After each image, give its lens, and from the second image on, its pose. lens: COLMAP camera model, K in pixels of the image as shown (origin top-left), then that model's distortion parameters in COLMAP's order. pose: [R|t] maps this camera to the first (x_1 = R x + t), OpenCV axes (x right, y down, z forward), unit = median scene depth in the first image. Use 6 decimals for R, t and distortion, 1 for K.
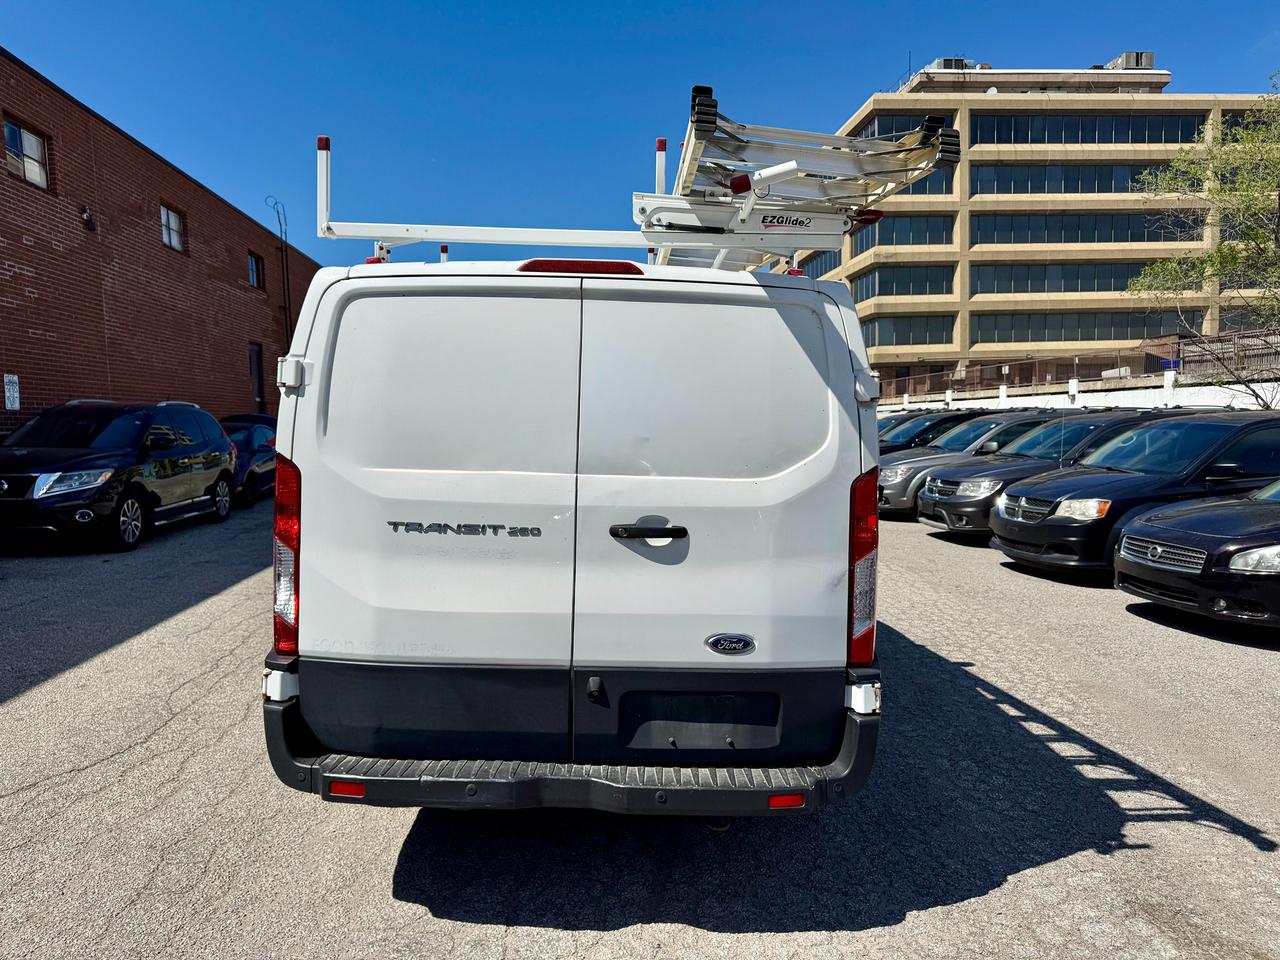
lens RADIAL K [[887.9, 0, 634.3], [0, 887.9, 464.7], [0, 0, 1]] dist [0.113613, -0.217568]
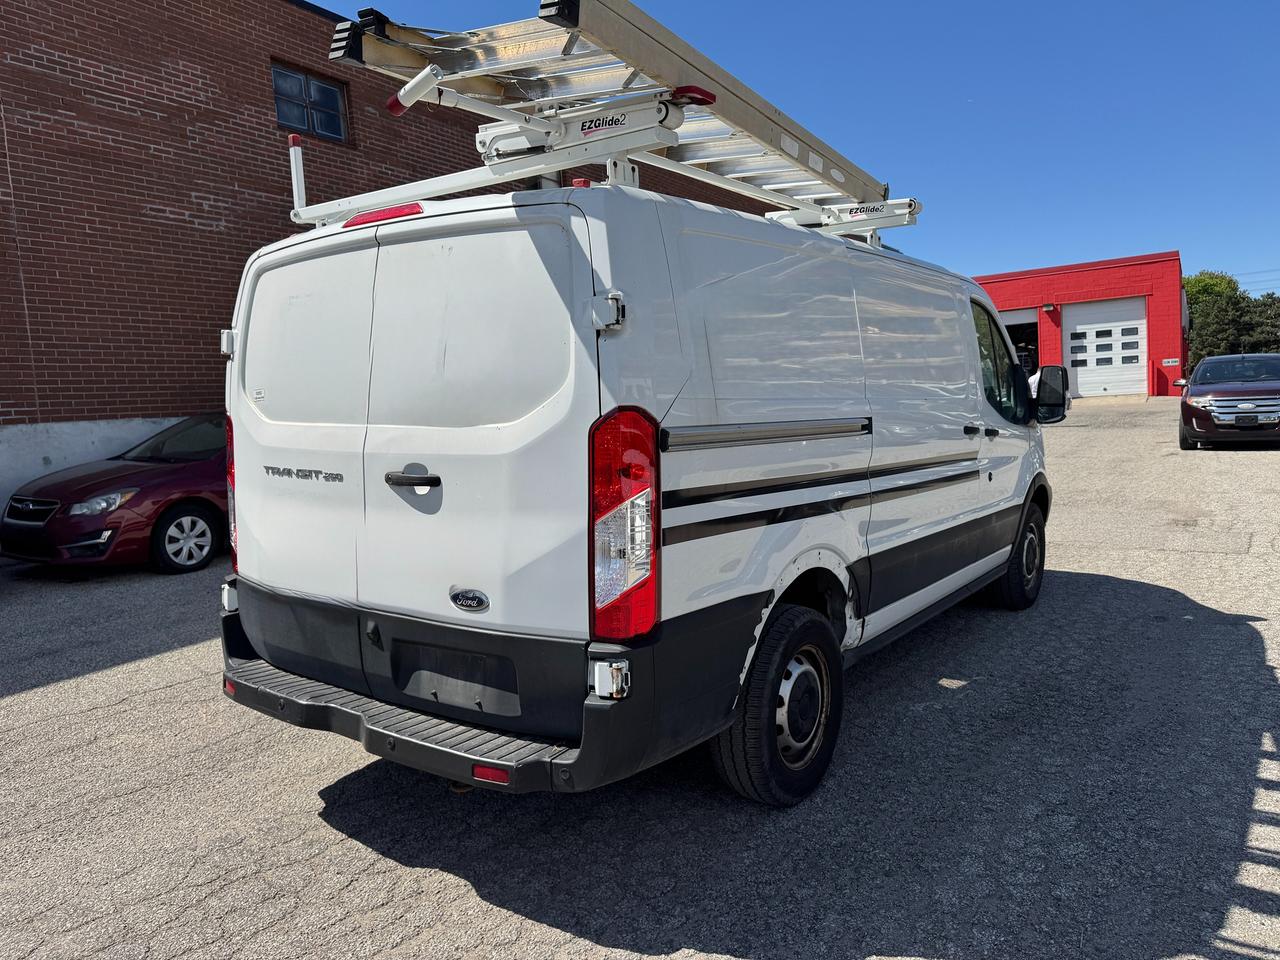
lens RADIAL K [[897.9, 0, 636.4], [0, 897.9, 476.2], [0, 0, 1]] dist [0.070093, -0.094043]
pose [[0.808451, 0.017397, -0.588307, 0.782376], [0.012508, 0.998829, 0.046725, 0.027901], [0.588431, -0.045134, 0.807287, 0.335806]]
